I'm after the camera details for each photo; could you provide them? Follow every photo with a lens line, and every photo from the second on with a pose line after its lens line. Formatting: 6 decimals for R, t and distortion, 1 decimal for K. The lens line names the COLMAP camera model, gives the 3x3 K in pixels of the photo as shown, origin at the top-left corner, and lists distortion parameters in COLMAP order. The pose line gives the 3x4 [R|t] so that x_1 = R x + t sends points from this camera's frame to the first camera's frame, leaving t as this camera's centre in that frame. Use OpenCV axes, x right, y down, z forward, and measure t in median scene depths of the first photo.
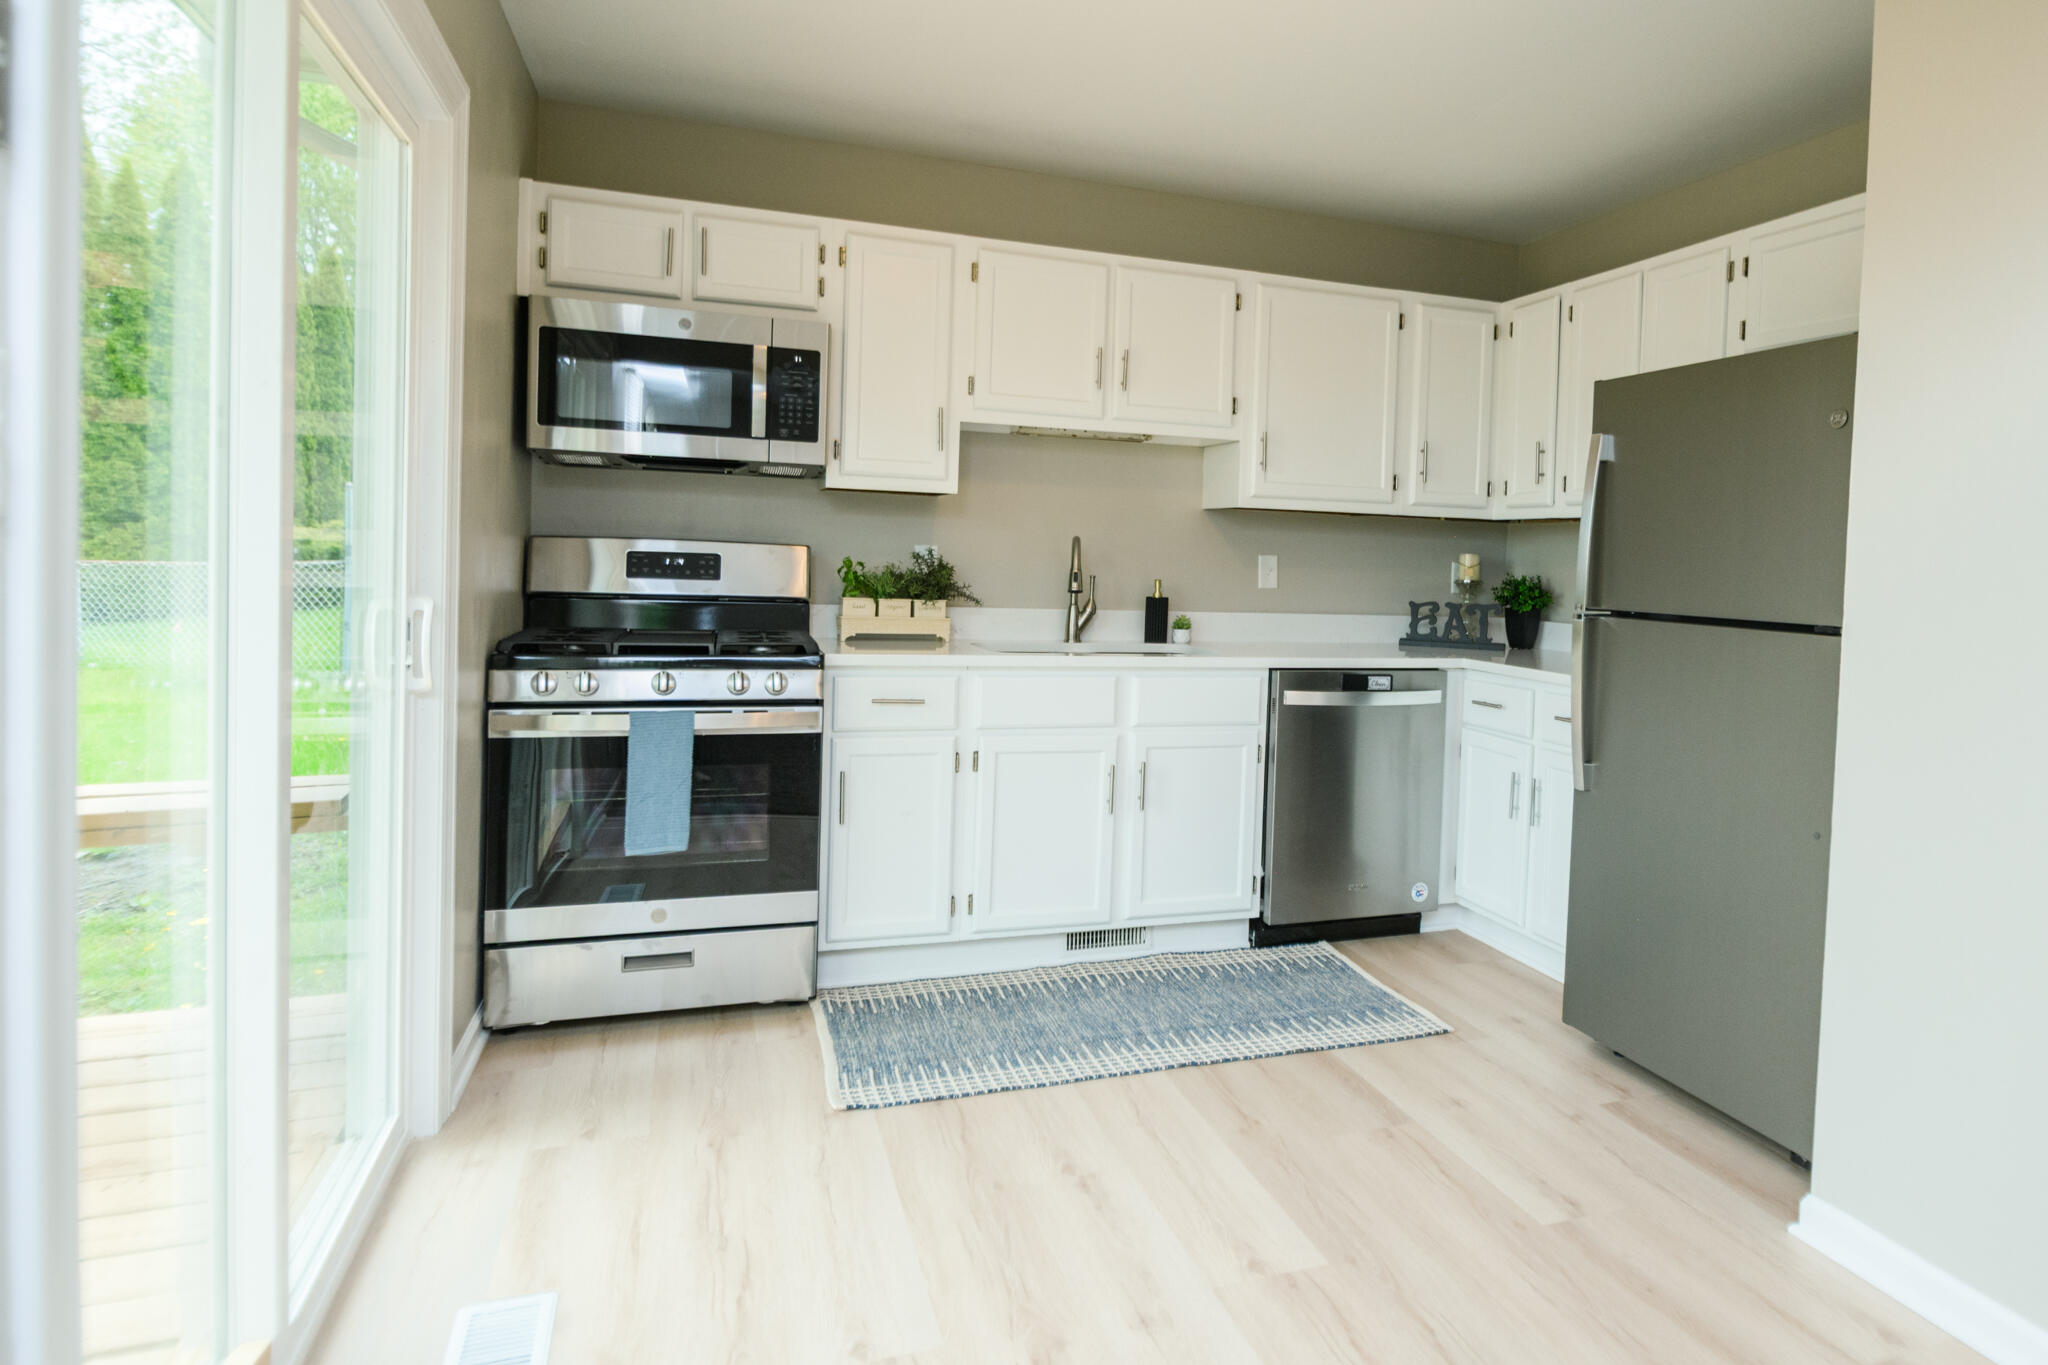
lens RADIAL K [[1192.4, 0, 1159.4], [0, 1192.4, 598.6], [0, 0, 1]] dist [0.000601, -0.000031]
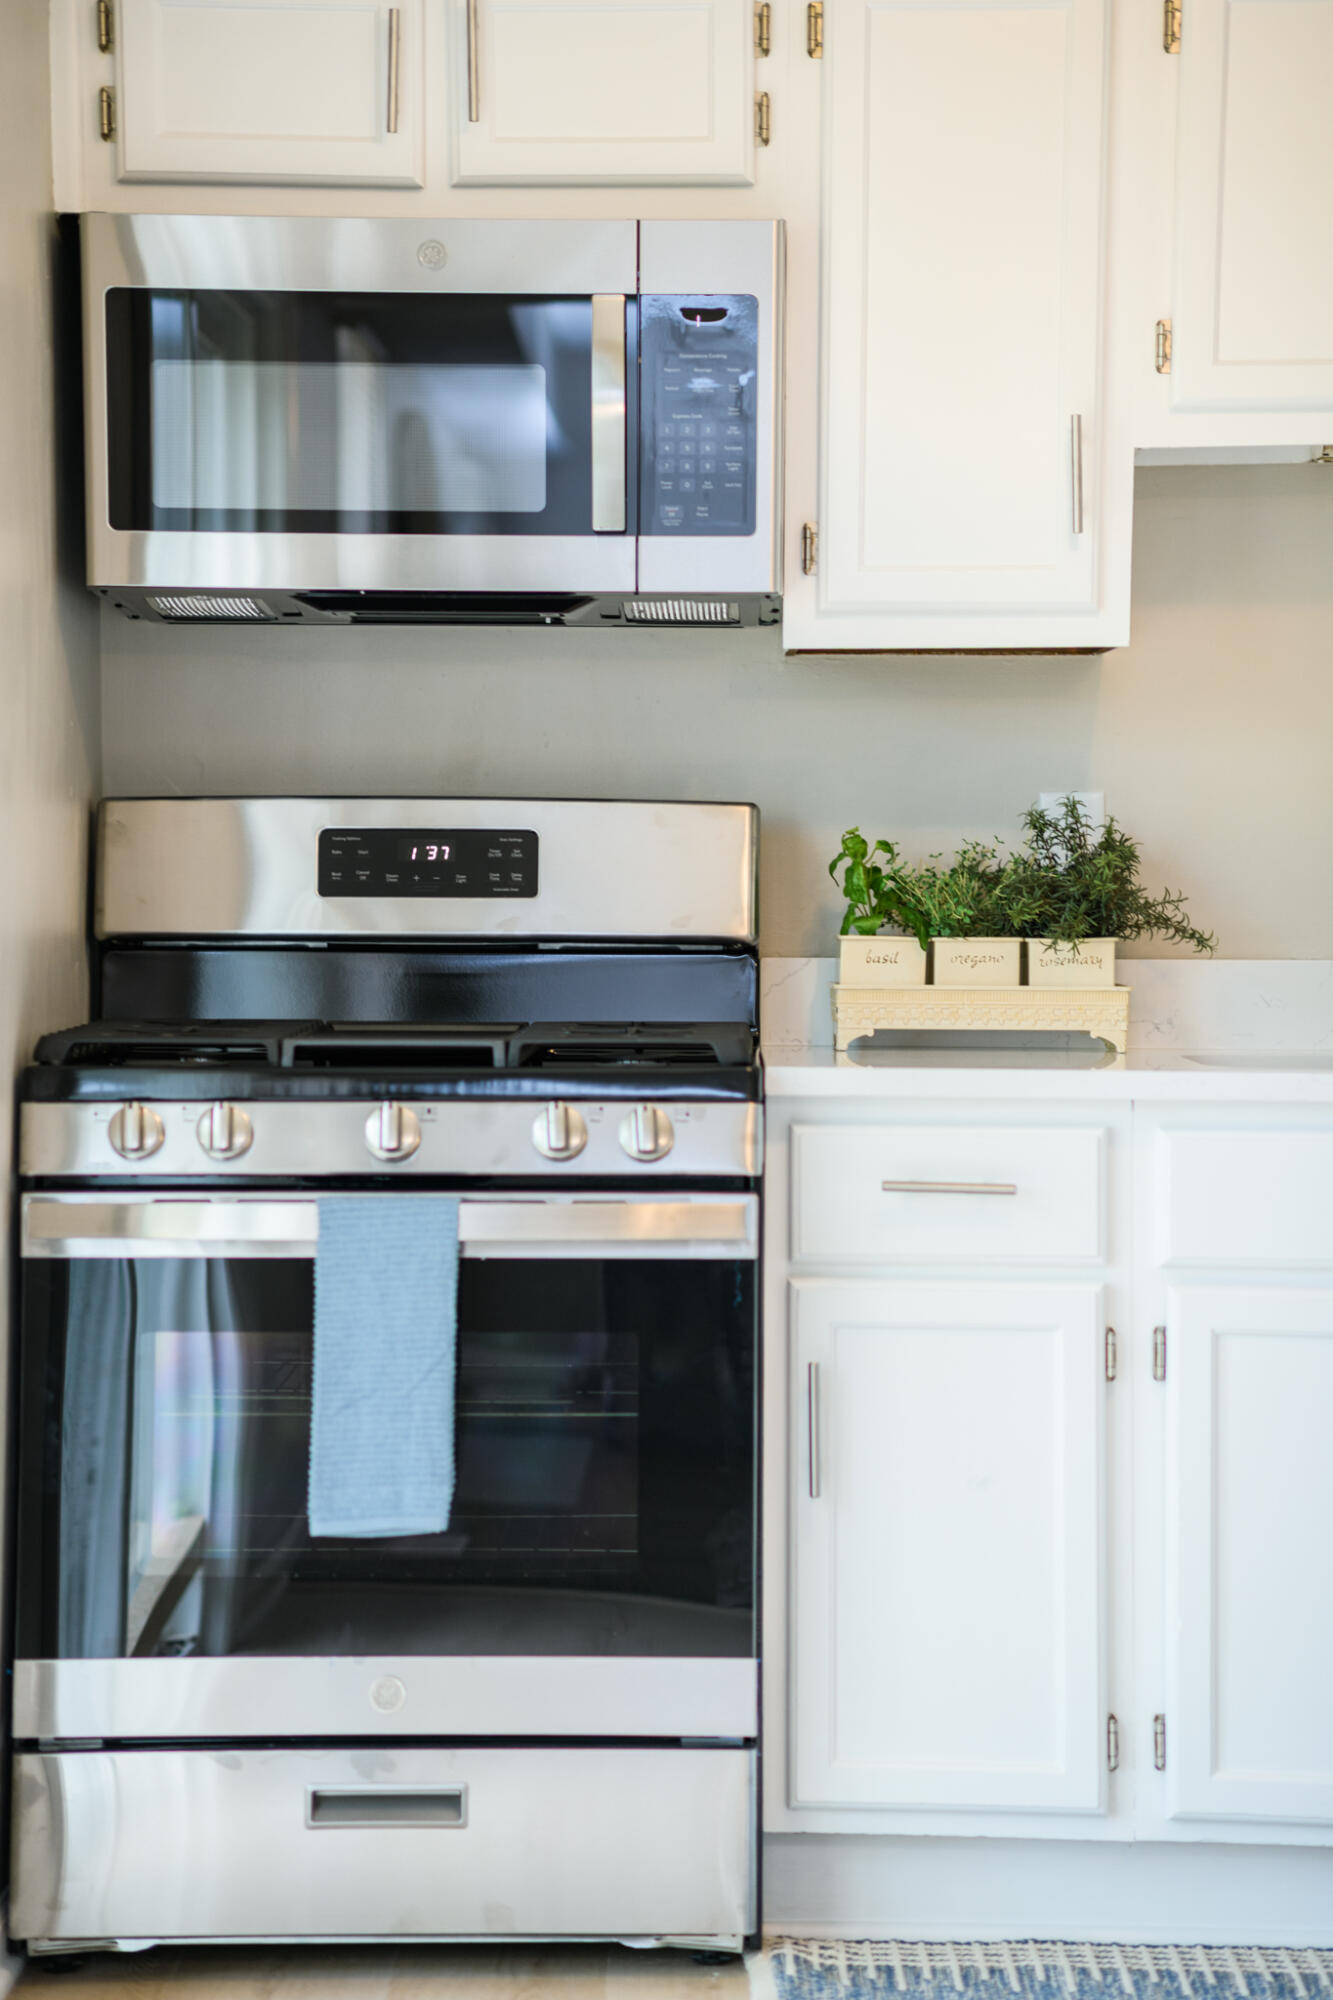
lens RADIAL K [[4892.5, 0, 666.5], [0, 4892.5, 1000.0], [0, 0, 1]] dist [0.704410, 0.037124]
pose [[0.932201, -0.019274, -0.361427, 0.253059], [0.016223, 0.999803, -0.011473, 0.037523], [0.361576, 0.004832, 0.932330, -0.487850]]
